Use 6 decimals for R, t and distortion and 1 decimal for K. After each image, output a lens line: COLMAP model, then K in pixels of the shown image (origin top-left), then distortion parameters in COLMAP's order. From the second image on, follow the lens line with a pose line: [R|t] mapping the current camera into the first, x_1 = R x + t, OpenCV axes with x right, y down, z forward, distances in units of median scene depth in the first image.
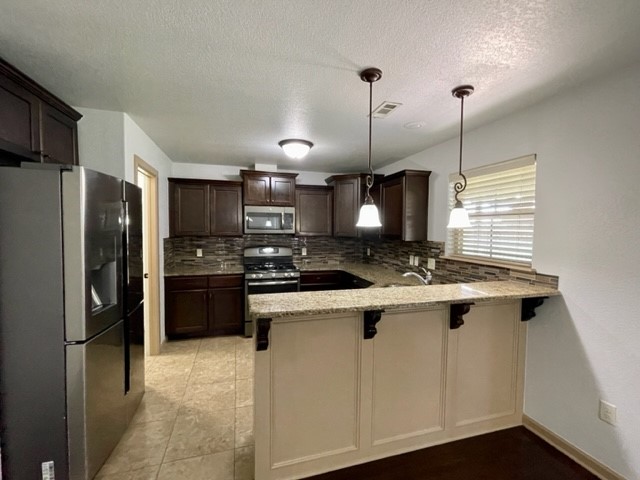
lens RADIAL K [[278.2, 0, 317.8], [0, 278.2, 239.2], [0, 0, 1]] dist [-0.004965, 0.000336]
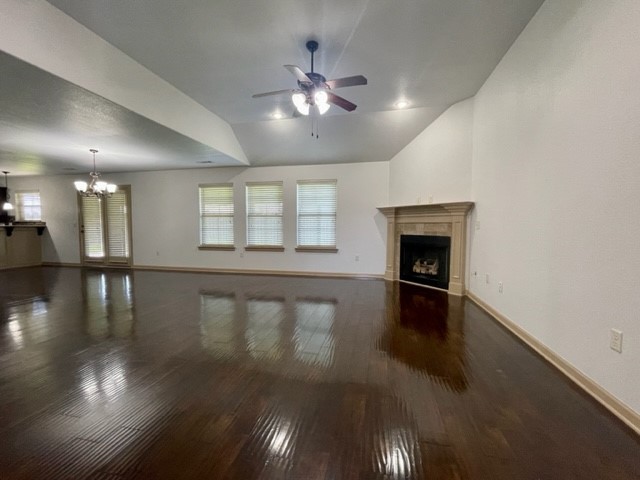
lens RADIAL K [[278.2, 0, 320.1], [0, 278.2, 242.7], [0, 0, 1]] dist [-0.004965, 0.000336]
pose [[0.469316, -0.066568, 0.880517, -0.425659], [0.034841, 0.997774, 0.056863, 0.179939], [-0.882342, 0.003991, 0.470591, -2.293284]]
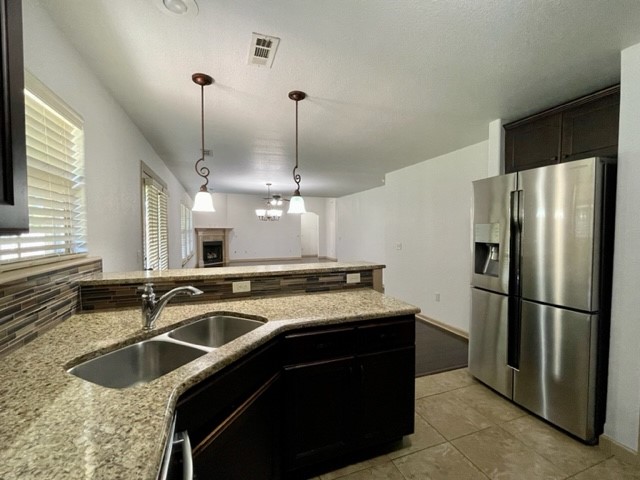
lens RADIAL K [[278.2, 0, 318.3], [0, 278.2, 242.2], [0, 0, 1]] dist [-0.004965, 0.000336]
pose [[-0.997235, -0.004348, -0.074179, 0.084433], [-0.010247, 0.996796, 0.079325, -0.007058], [0.073597, 0.079866, -0.994085, 1.069532]]
